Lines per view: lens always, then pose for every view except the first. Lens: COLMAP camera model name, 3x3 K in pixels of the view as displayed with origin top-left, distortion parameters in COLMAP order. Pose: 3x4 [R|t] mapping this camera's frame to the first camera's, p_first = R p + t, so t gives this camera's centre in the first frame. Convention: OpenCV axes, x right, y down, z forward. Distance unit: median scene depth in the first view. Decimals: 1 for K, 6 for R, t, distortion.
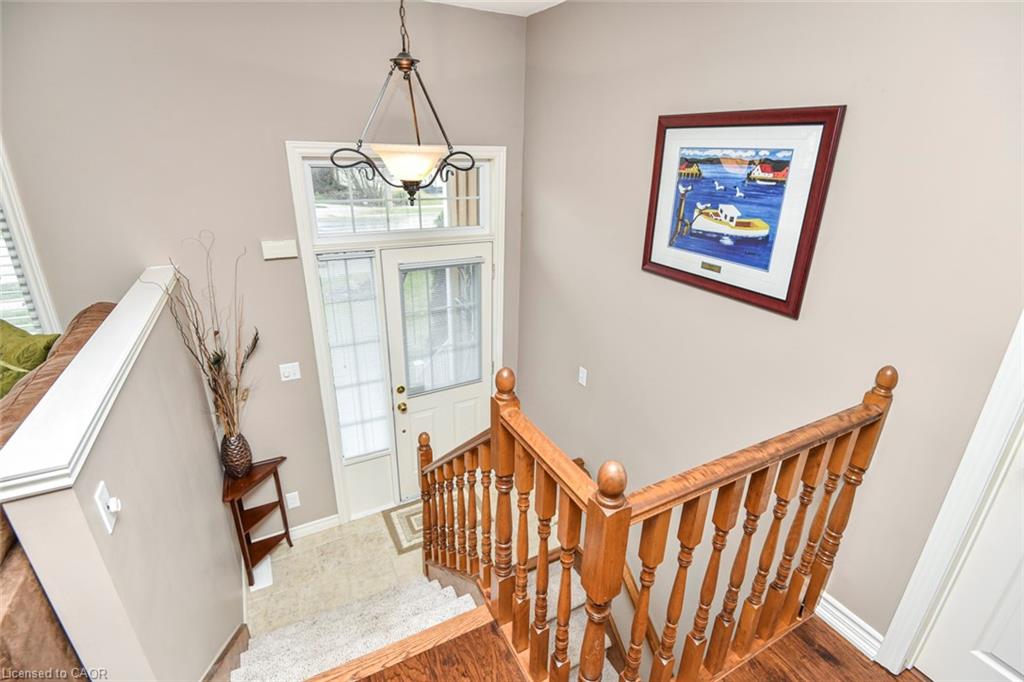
lens RADIAL K [[483.8, 0, 513.3], [0, 483.8, 327.9], [0, 0, 1]] dist [-0.000135, -0.026446]
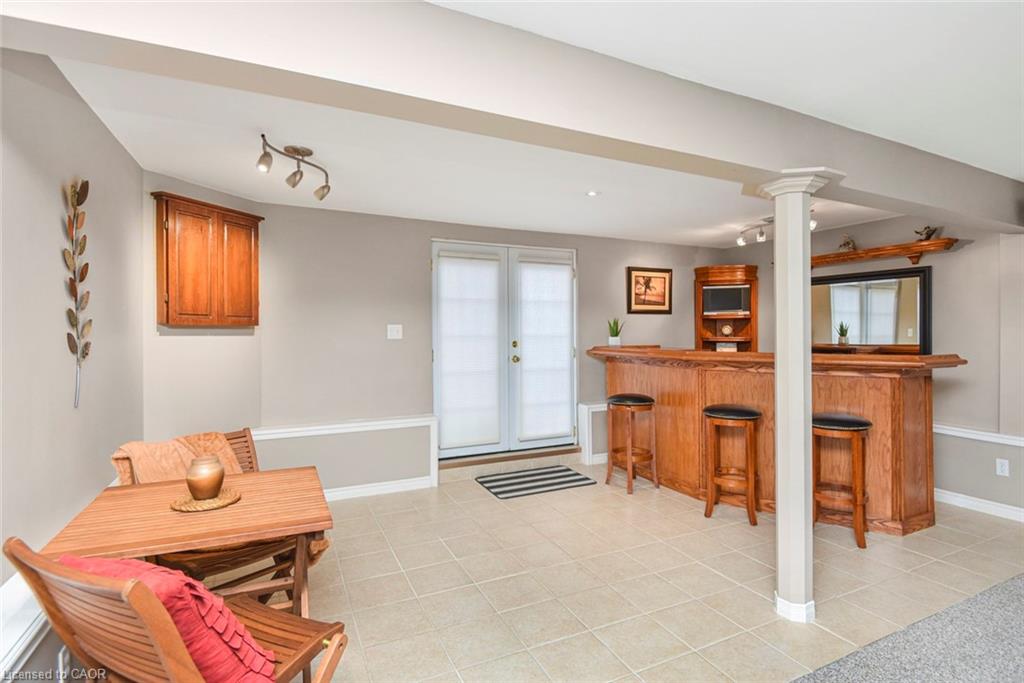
lens RADIAL K [[507.9, 0, 521.0], [0, 507.9, 330.3], [0, 0, 1]] dist [-0.000435, -0.000976]
pose [[0.026045, -0.014747, 0.999552, -3.222727], [0.354972, 0.934866, 0.004543, -0.303347], [-0.934514, 0.354695, 0.029583, 1.724112]]
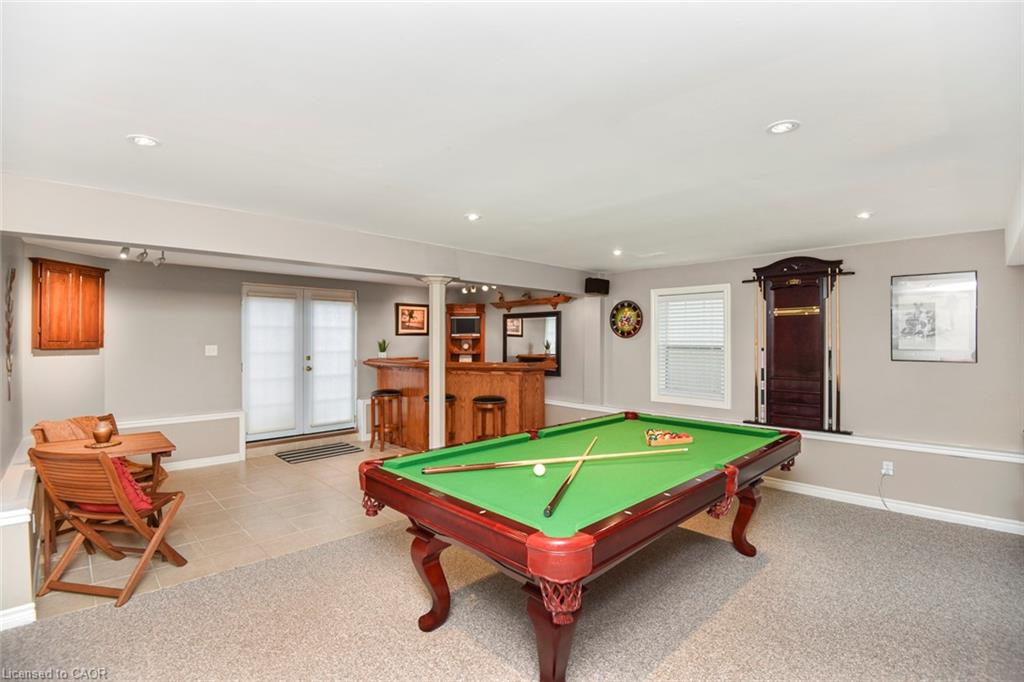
lens RADIAL K [[483.8, 0, 513.3], [0, 483.8, 327.9], [0, 0, 1]] dist [-0.000135, -0.026446]
pose [[-0.284744, 0.007784, 0.958572, -4.637269], [0.336519, 0.937137, 0.092353, -0.255193], [-0.897595, 0.348874, -0.269463, 1.319818]]
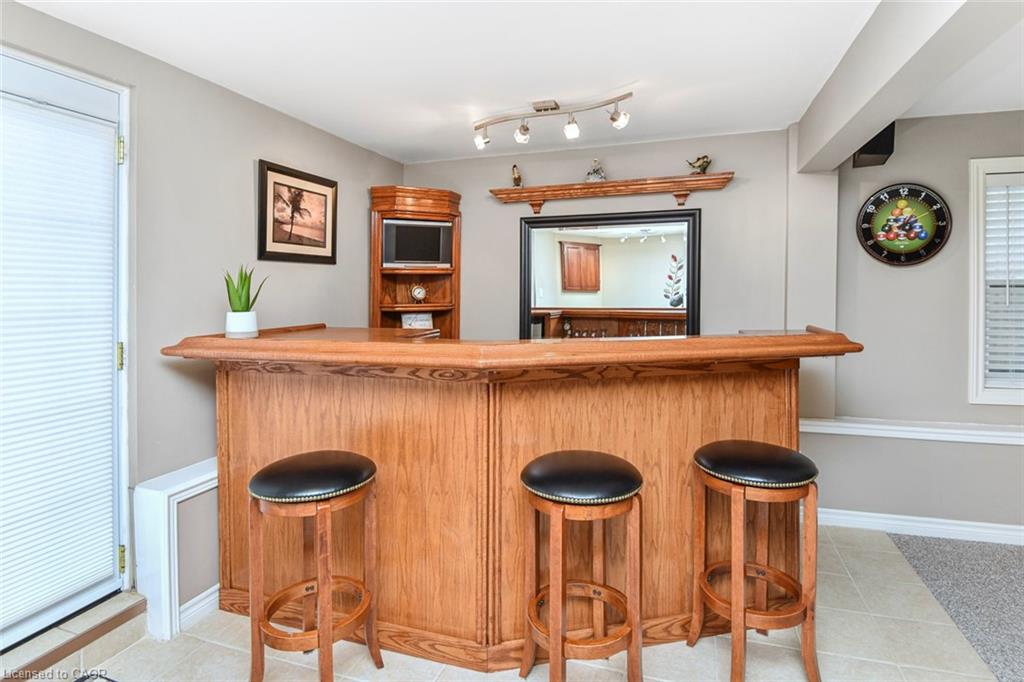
lens RADIAL K [[521.7, 0, 508.3], [0, 521.7, 281.2], [0, 0, 1]] dist [0.015922, 0.000086]
pose [[-0.707444, 0.000615, 0.706769, -1.468255], [0.247562, 0.936863, 0.246984, -0.287830], [-0.661994, 0.349697, -0.662930, 1.712698]]
